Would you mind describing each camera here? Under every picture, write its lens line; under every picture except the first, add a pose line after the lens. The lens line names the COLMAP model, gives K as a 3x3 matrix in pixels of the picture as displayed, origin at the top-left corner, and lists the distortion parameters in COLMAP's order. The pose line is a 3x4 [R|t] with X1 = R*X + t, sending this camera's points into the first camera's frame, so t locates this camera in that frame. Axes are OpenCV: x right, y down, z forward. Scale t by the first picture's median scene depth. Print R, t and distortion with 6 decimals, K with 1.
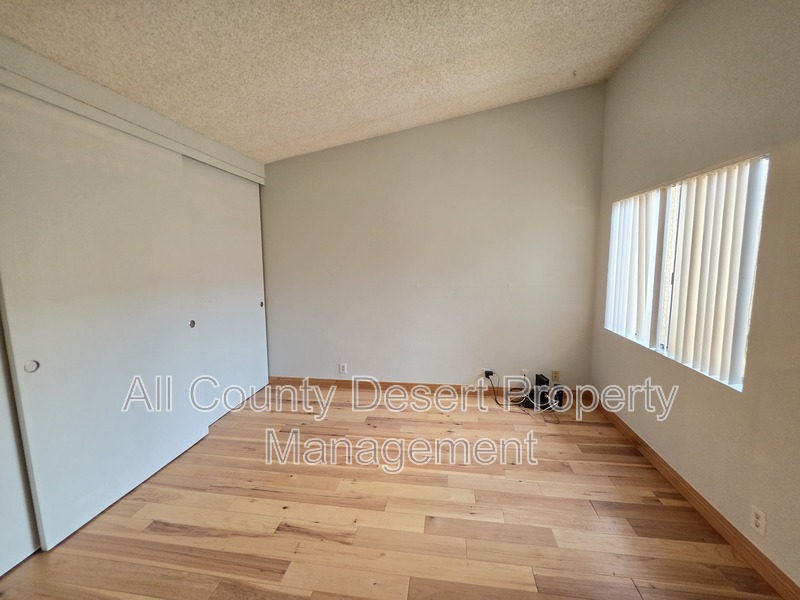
lens RADIAL K [[323.9, 0, 400.0], [0, 323.9, 300.0], [0, 0, 1]] dist [0.000053, -0.000002]
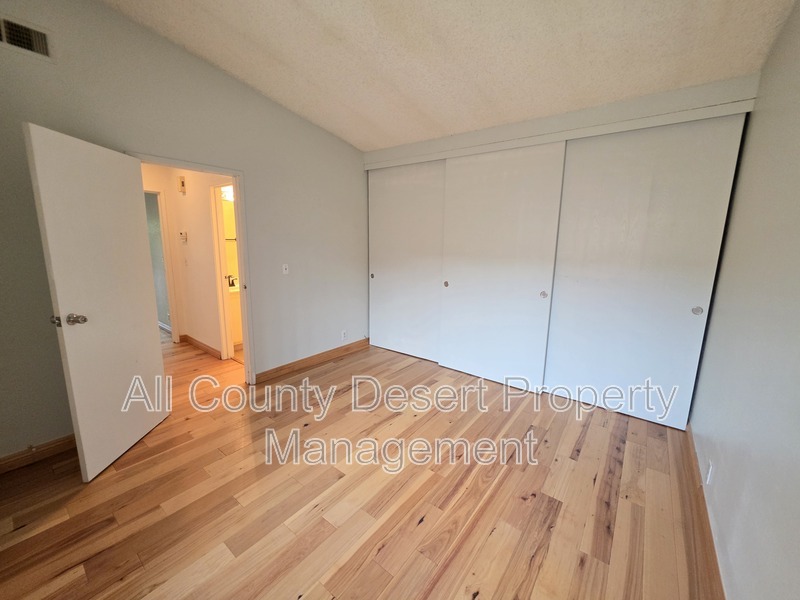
lens RADIAL K [[323.9, 0, 400.0], [0, 323.9, 300.0], [0, 0, 1]] dist [0.000053, -0.000002]
pose [[-0.488596, 0.166250, -0.856525, 0.777479], [-0.127081, 0.957651, 0.258371, -0.185444], [0.863206, 0.235087, -0.446777, 1.423500]]
